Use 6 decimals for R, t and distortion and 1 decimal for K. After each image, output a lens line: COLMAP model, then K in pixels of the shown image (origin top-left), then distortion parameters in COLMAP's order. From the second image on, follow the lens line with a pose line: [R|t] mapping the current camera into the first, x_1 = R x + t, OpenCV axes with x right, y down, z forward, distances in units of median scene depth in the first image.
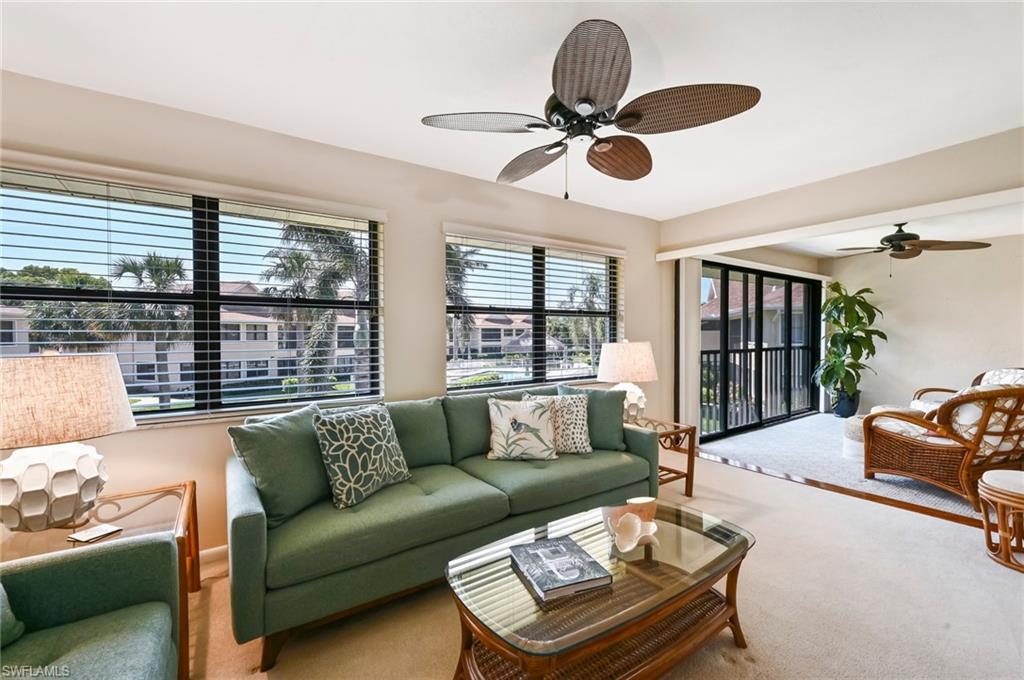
lens RADIAL K [[443.2, 0, 563.8], [0, 443.2, 338.6], [0, 0, 1]] dist [0.000909, -0.007497]
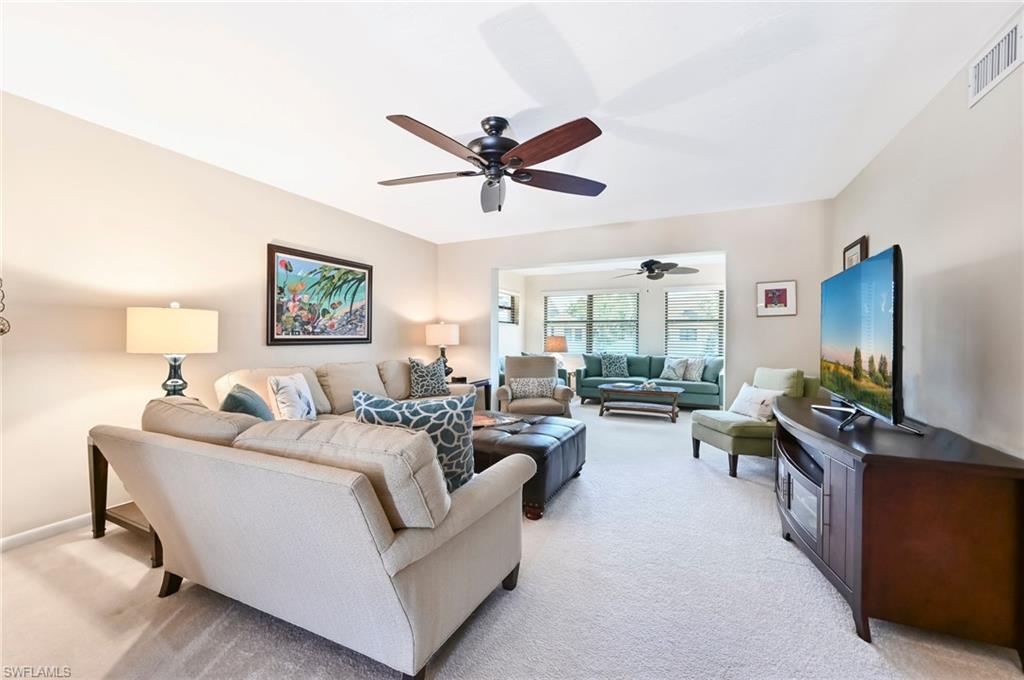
lens RADIAL K [[401.1, 0, 542.1], [0, 401.1, 336.9], [0, 0, 1]] dist [0.008894, 0.000011]
pose [[0.526839, 0.006596, -0.849940, 1.543084], [-0.010246, 0.999947, 0.001409, 0.021477], [0.849904, 0.007966, 0.526878, -0.920379]]
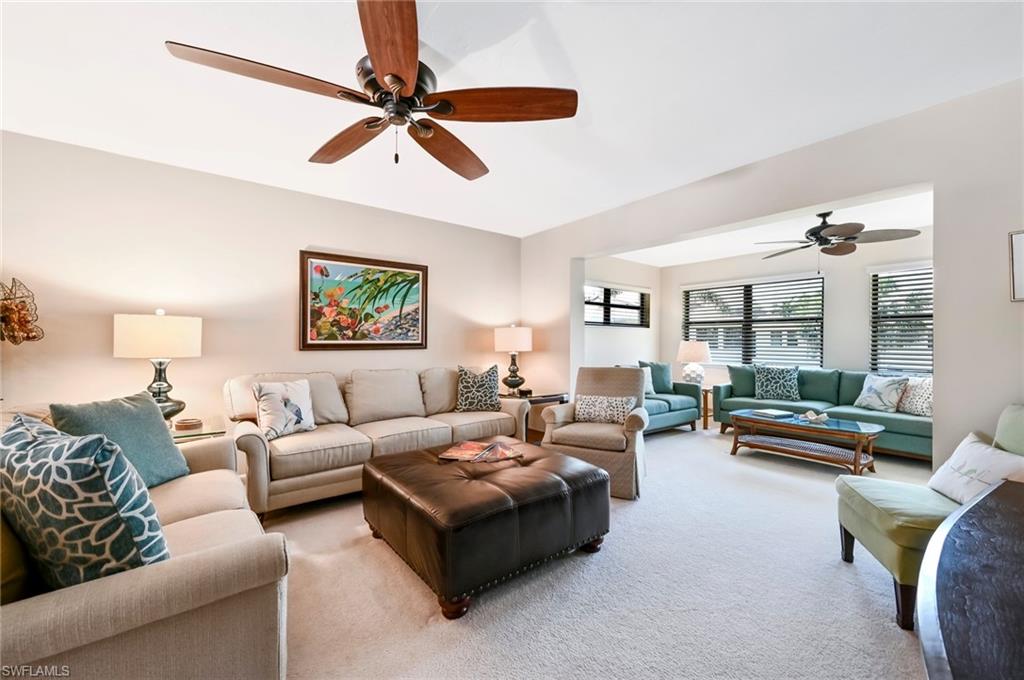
lens RADIAL K [[416.4, 0, 528.4], [0, 416.4, 338.6], [0, 0, 1]] dist [0.000180, -0.000004]
pose [[0.066345, -0.001336, -0.997796, 1.408130], [-0.009269, 0.999955, -0.001955, 0.017756], [0.997754, 0.009379, 0.066330, -0.420945]]
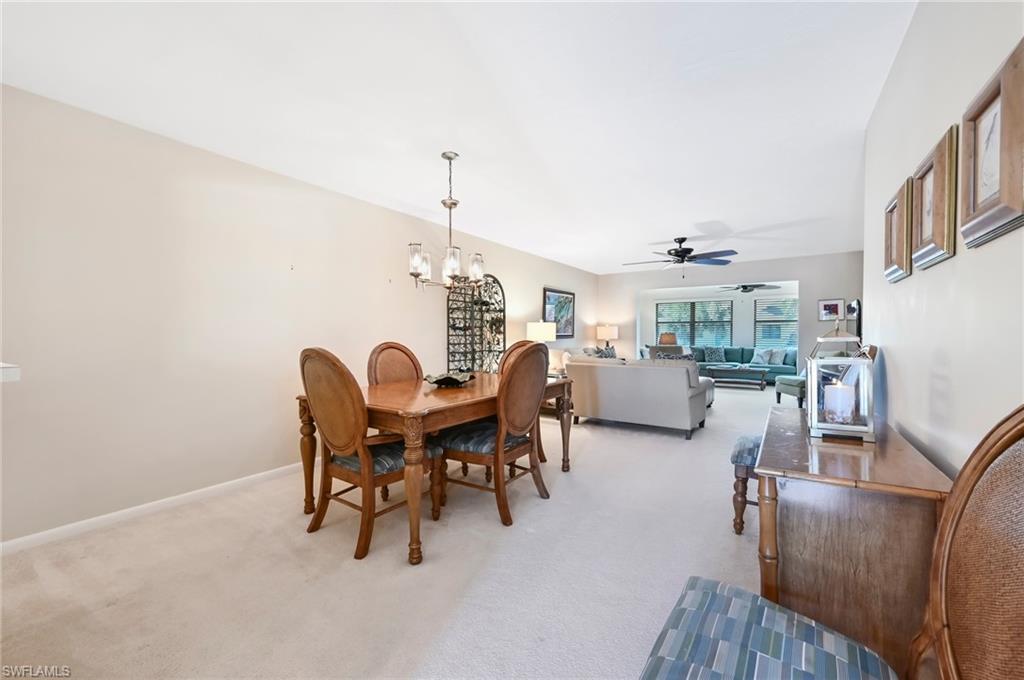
lens RADIAL K [[401.1, 0, 542.1], [0, 401.1, 336.9], [0, 0, 1]] dist [0.008894, 0.000011]
pose [[0.377190, 0.011287, -0.926067, 2.316922], [-0.005512, 0.999935, 0.009942, 0.023711], [0.926120, 0.001354, 0.377227, -1.924094]]
